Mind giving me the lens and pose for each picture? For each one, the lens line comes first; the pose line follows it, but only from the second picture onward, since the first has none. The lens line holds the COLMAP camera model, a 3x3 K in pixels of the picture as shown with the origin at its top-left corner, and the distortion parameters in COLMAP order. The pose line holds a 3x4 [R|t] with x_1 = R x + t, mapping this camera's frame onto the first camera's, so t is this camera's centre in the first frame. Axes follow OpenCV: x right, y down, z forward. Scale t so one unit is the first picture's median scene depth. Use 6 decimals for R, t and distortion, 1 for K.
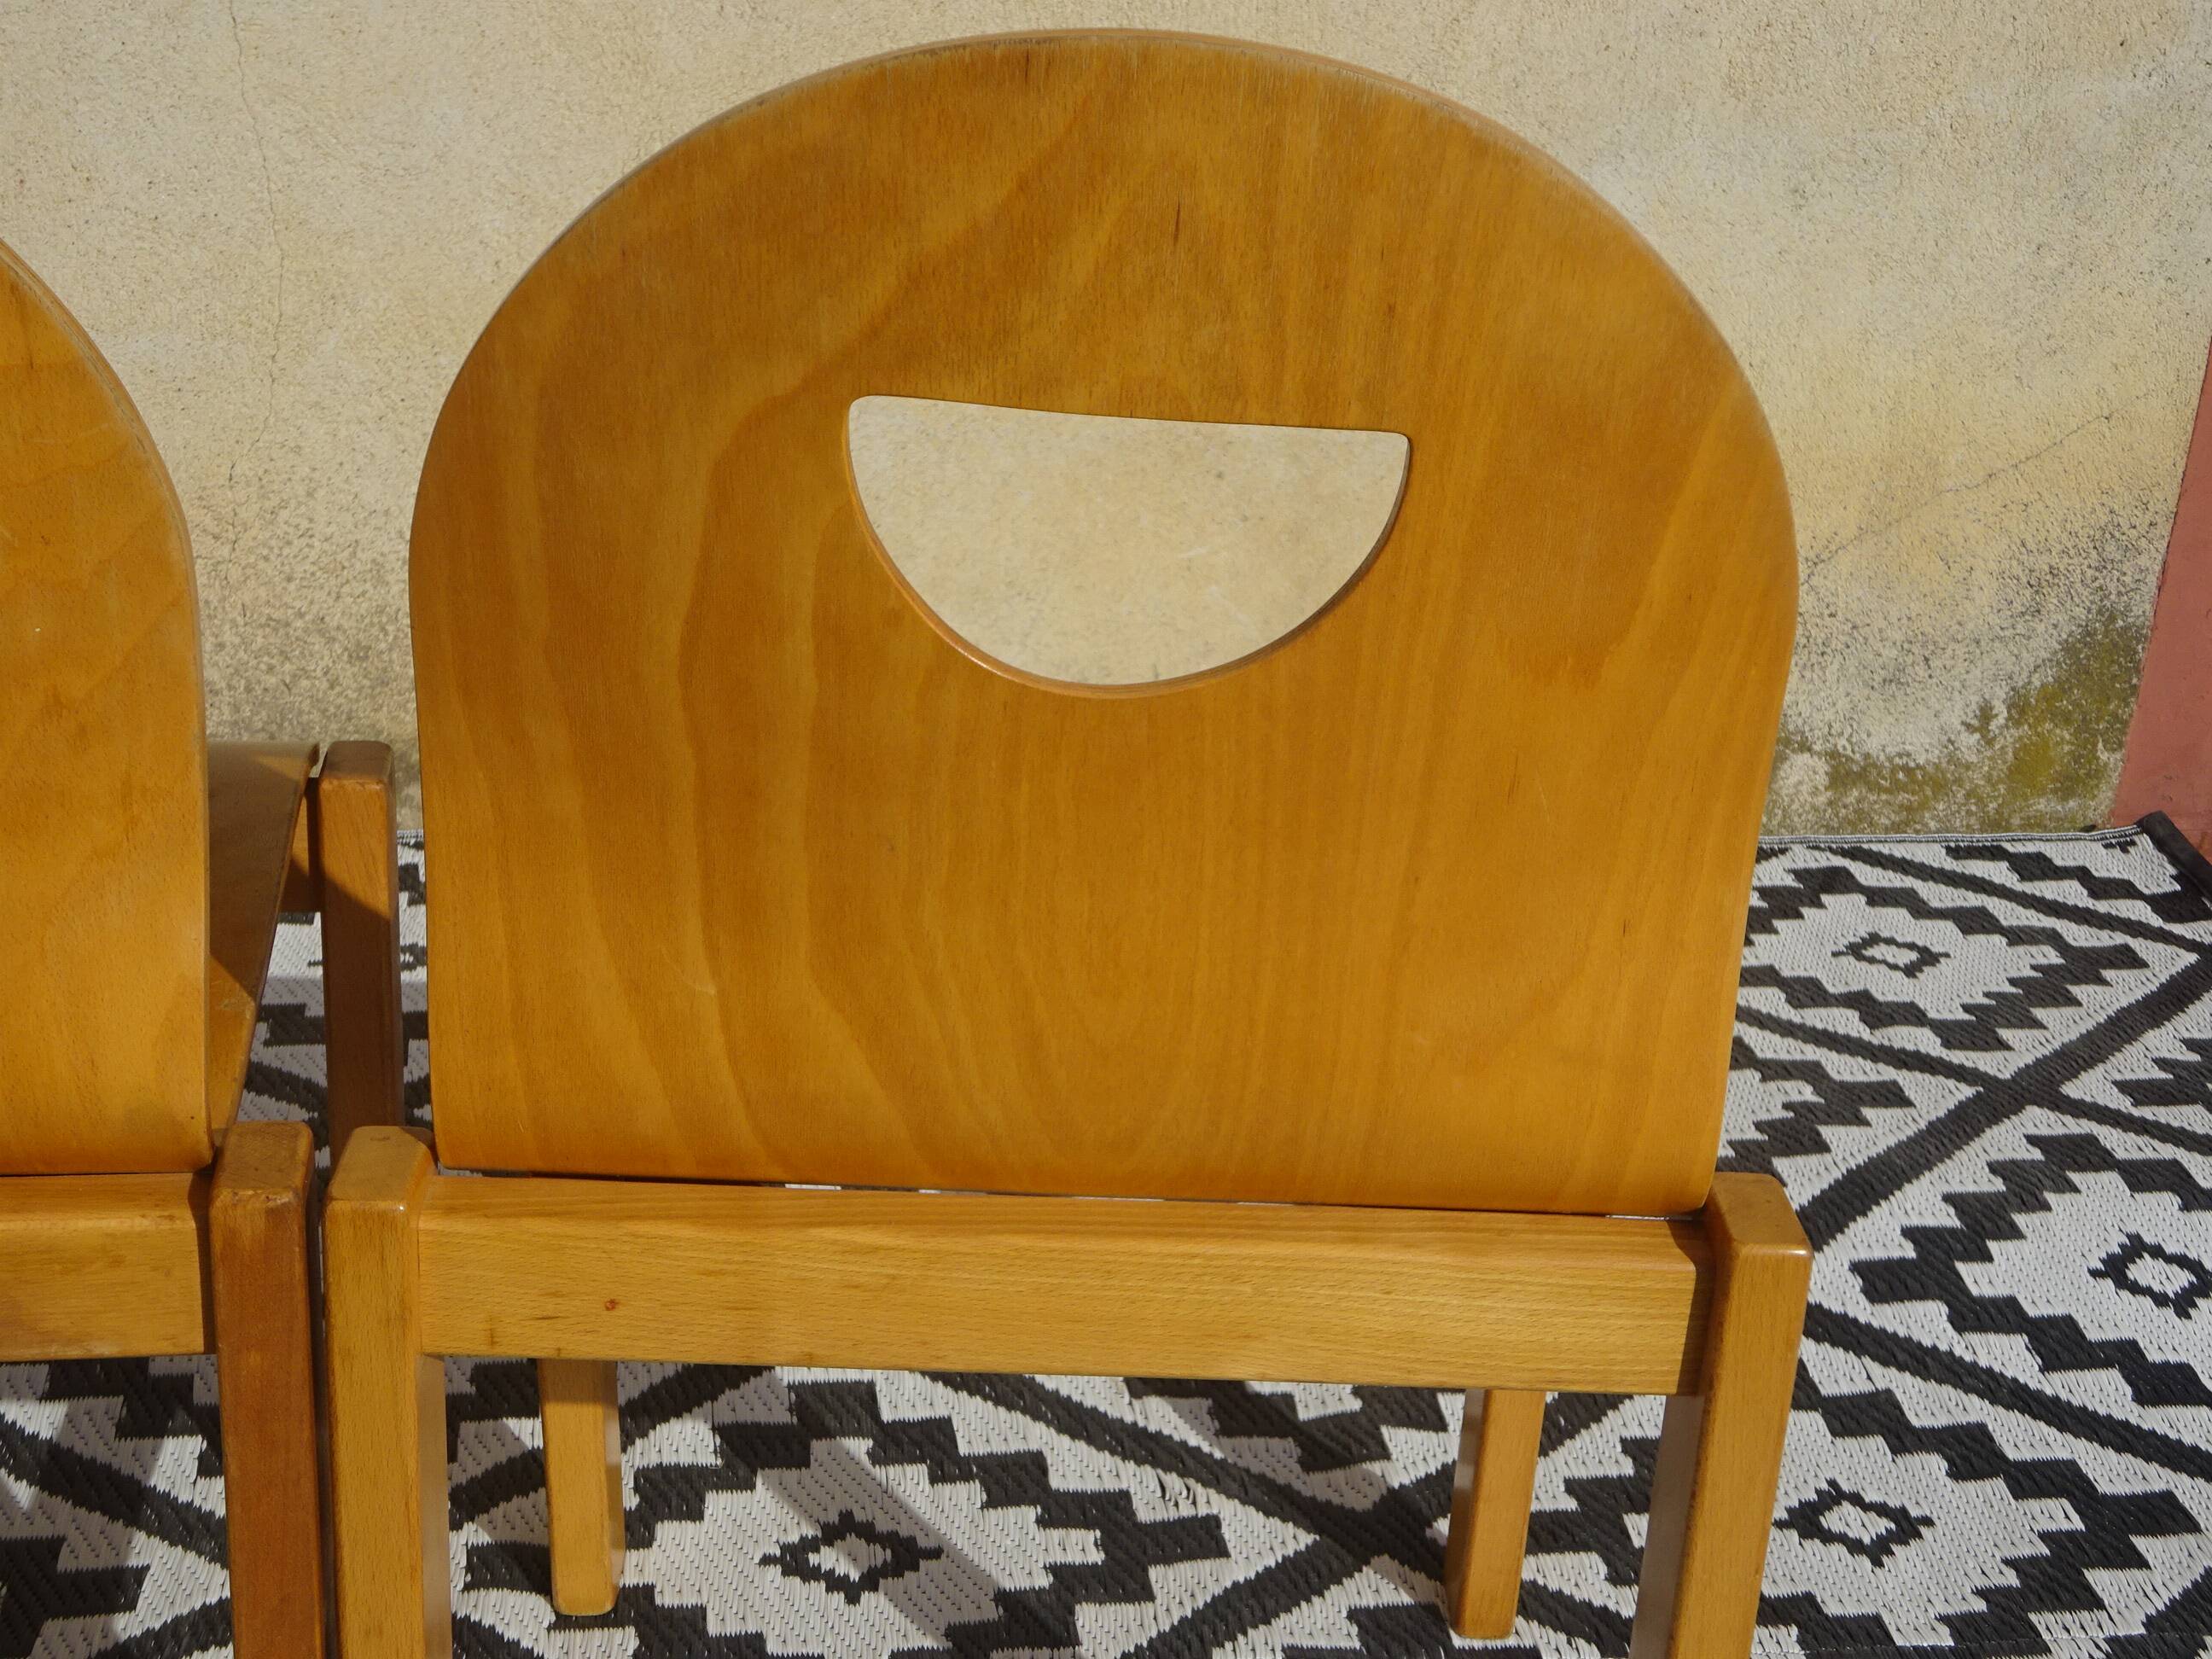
lens RADIAL K [[2977.7, 0, 1113.0], [0, 2977.7, 838.8], [0, 0, 1]] dist [0.033916, 0.000000]
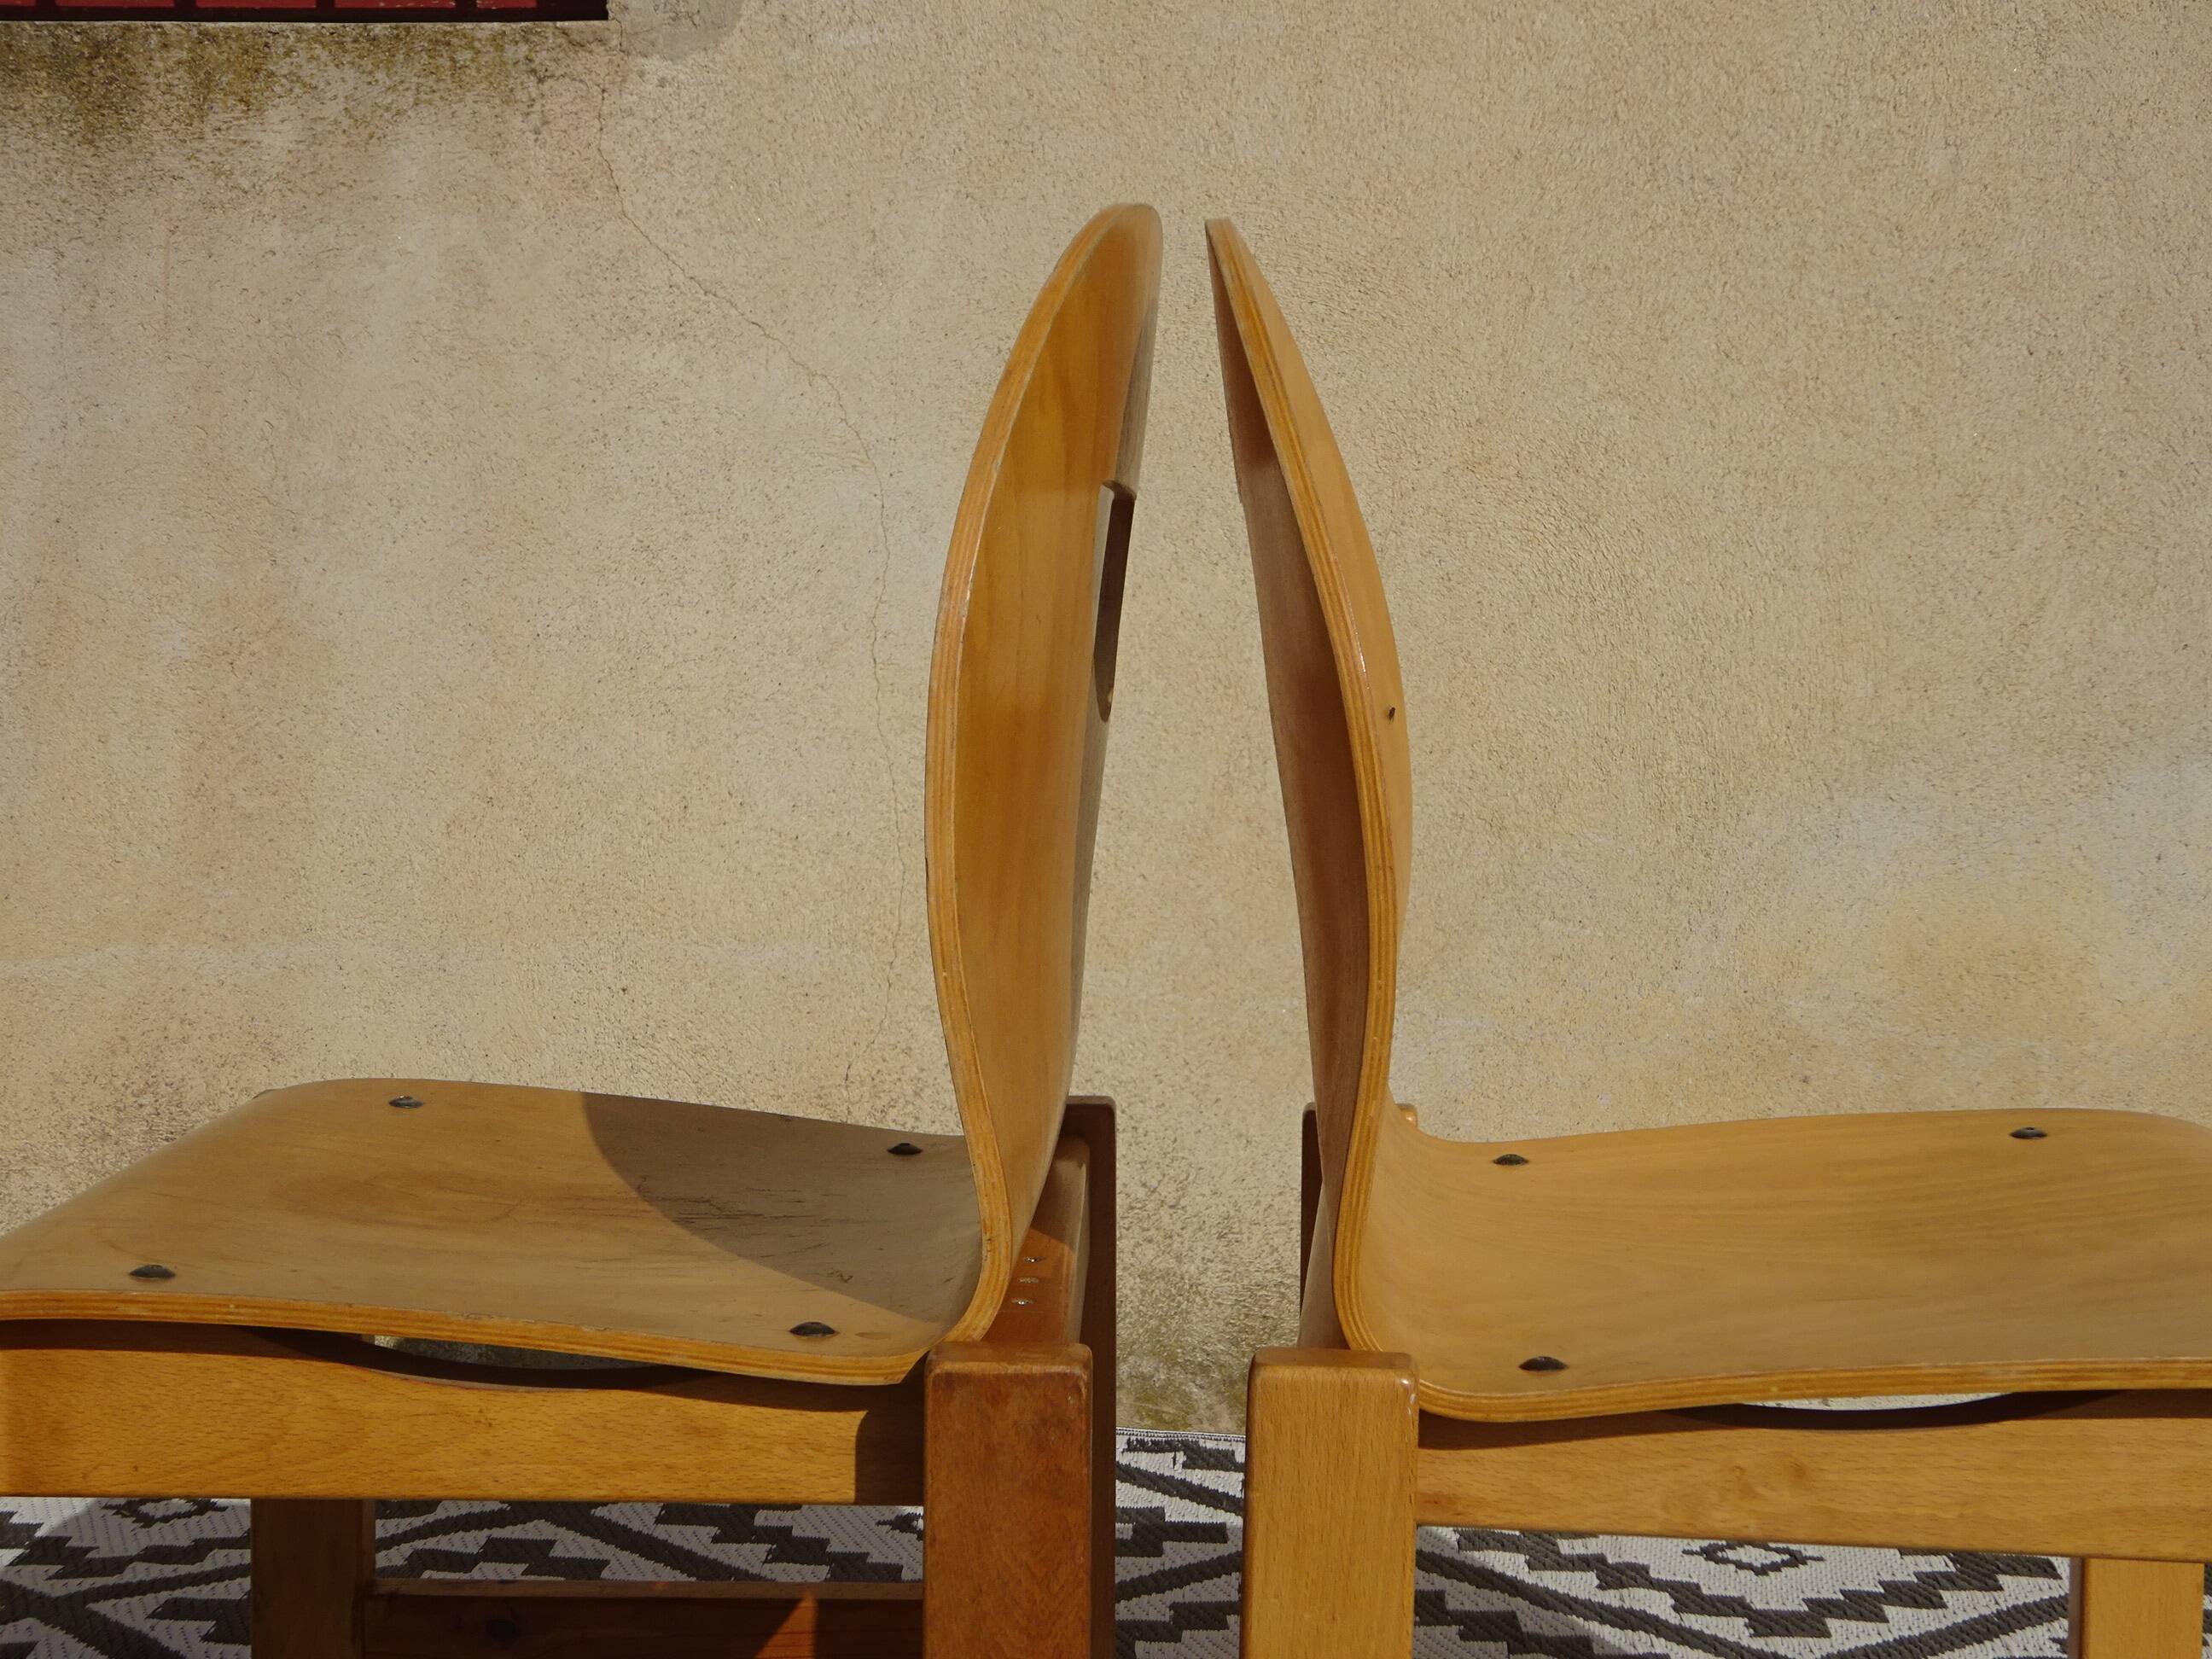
lens RADIAL K [[2977.7, 0, 1116.4], [0, 2977.7, 826.2], [0, 0, 1]] dist [0.033916, 0.000000]
pose [[0.972497, -0.032624, -0.230620, 0.047726], [-0.043454, 0.947345, -0.317253, 0.130234], [0.228827, 0.318549, 0.919872, 0.014921]]
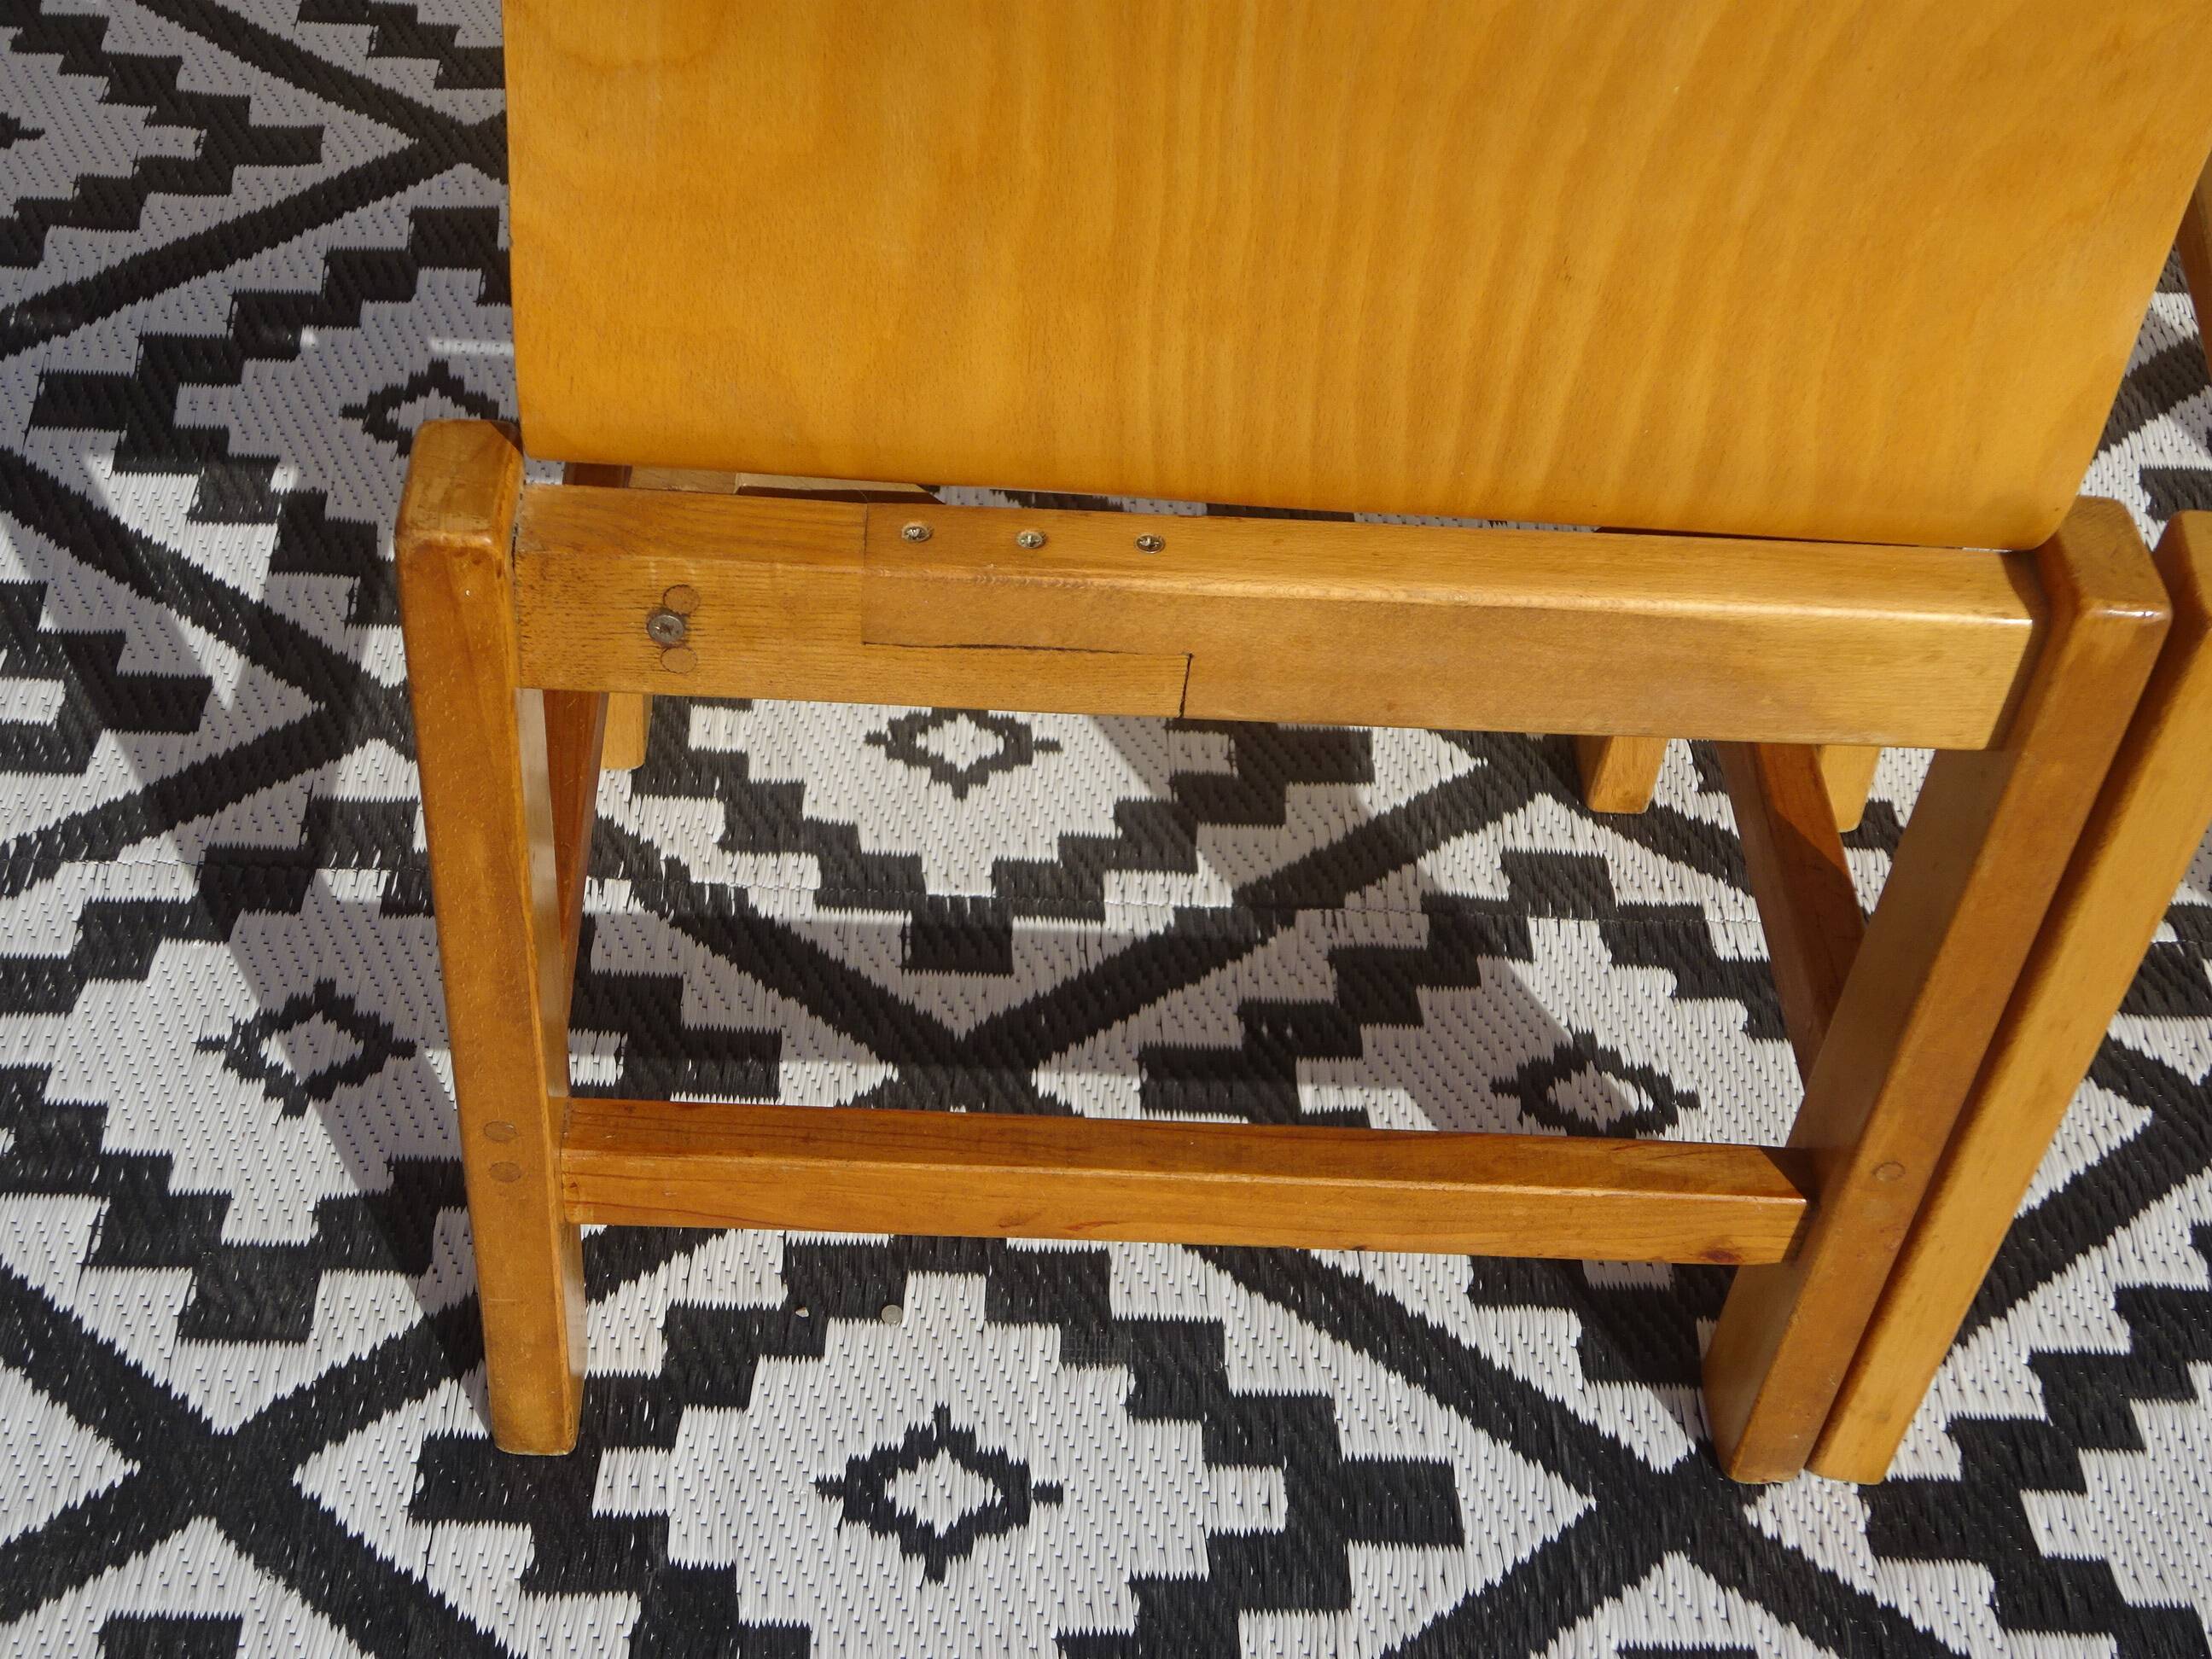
lens RADIAL K [[2977.7, 0, 1122.7], [0, 2977.7, 831.1], [0, 0, 1]] dist [0.033916, 0.000000]
pose [[0.992610, 0.100881, -0.067435, -0.237256], [-0.068287, 0.923776, 0.376795, -0.058887], [0.100307, -0.369406, 0.923839, 0.069599]]
